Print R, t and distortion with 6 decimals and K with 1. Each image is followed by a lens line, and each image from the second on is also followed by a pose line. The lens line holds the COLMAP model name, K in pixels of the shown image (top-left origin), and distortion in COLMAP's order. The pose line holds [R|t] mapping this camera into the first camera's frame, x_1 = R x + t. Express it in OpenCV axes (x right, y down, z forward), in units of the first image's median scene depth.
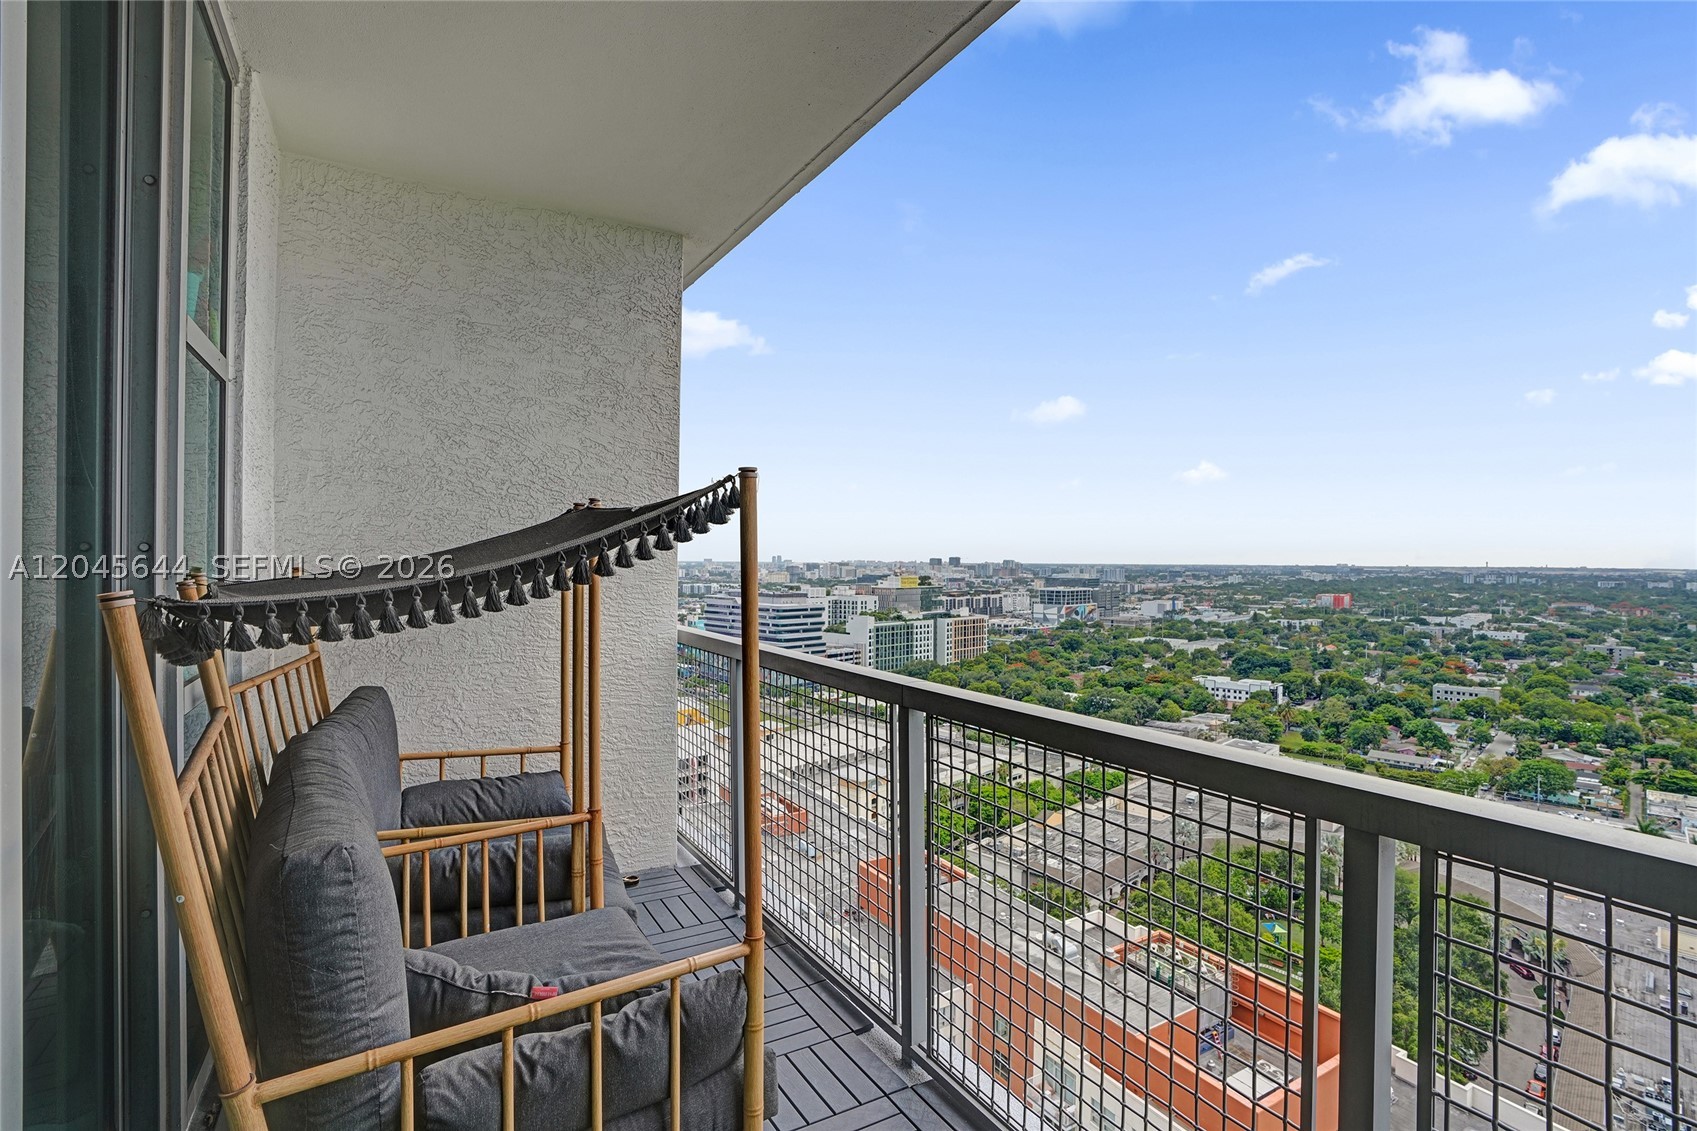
lens RADIAL K [[794.3, 0, 894.9], [0, 794.3, 554.1], [0, 0, 1]] dist [-0.004603, 0.005974]
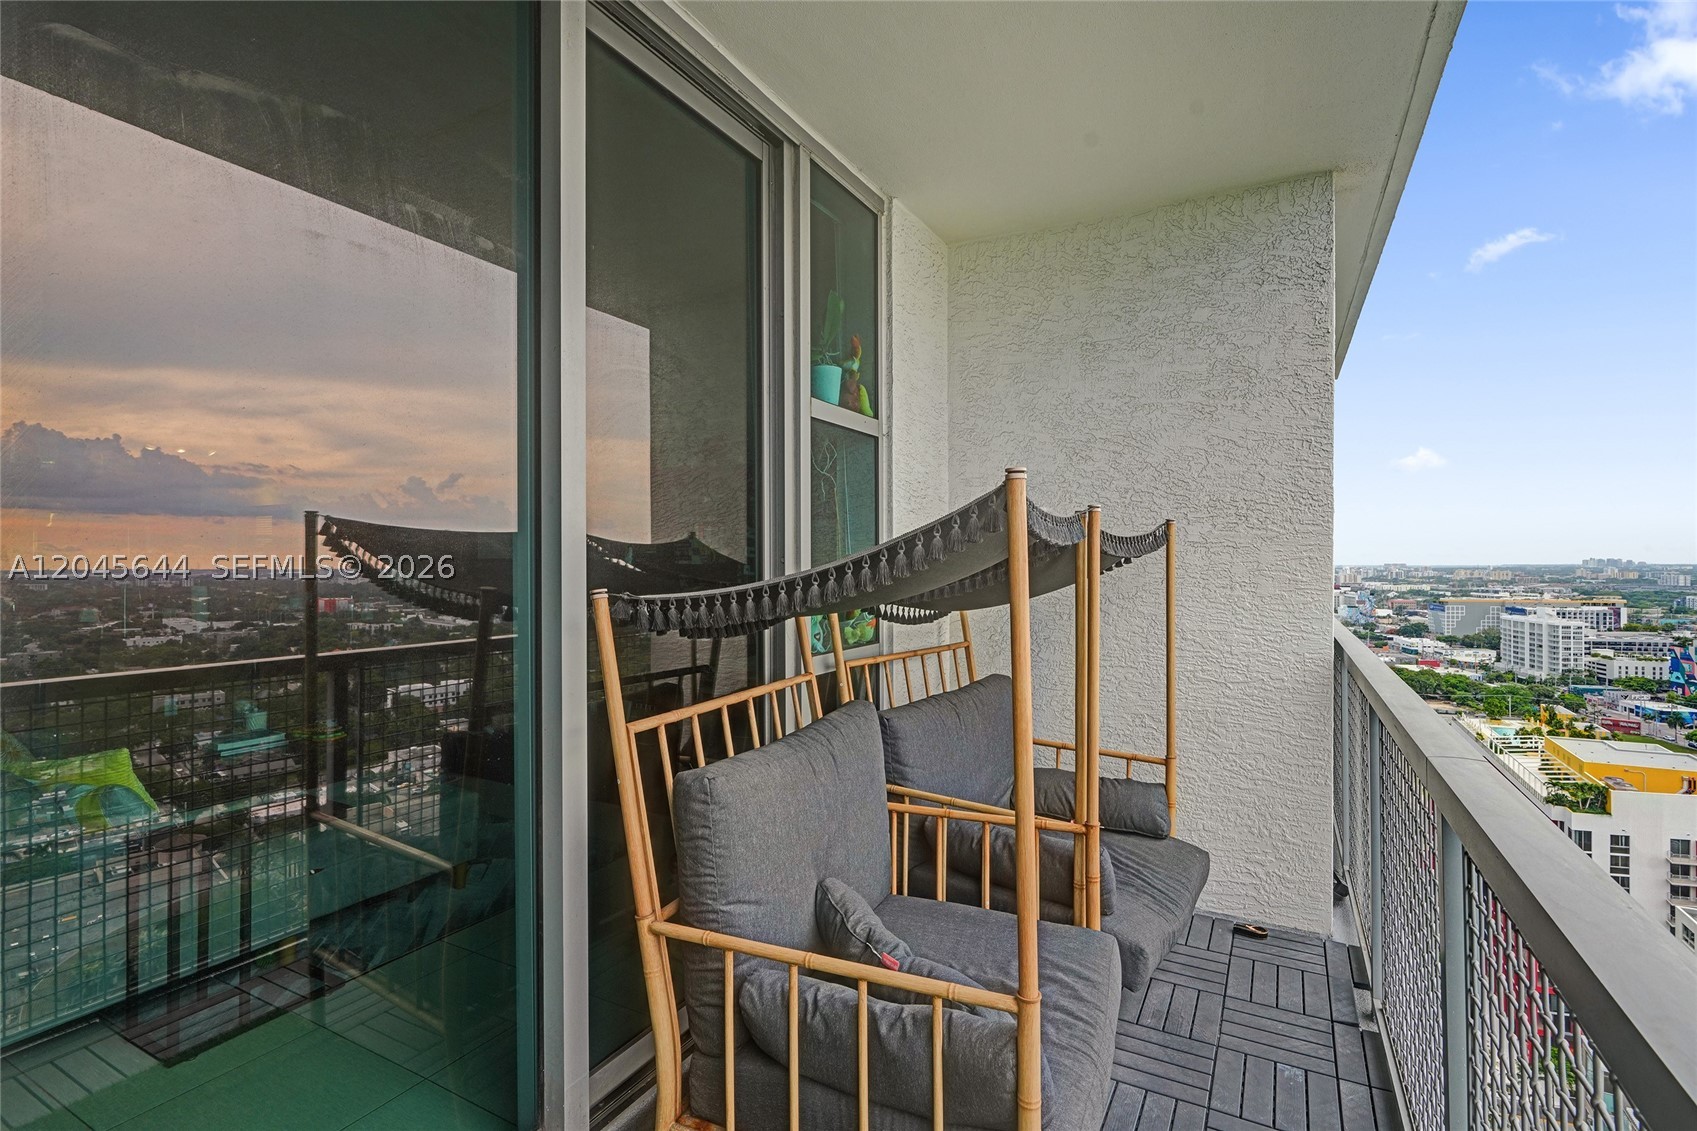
lens RADIAL K [[794.3, 0, 834.4], [0, 794.3, 568.3], [0, 0, 1]] dist [-0.004603, 0.005974]
pose [[0.527533, 0.000671, -0.849534, 0.179211], [0.006132, 0.999971, 0.004598, 0.001863], [0.849512, -0.007635, 0.527514, 0.144960]]
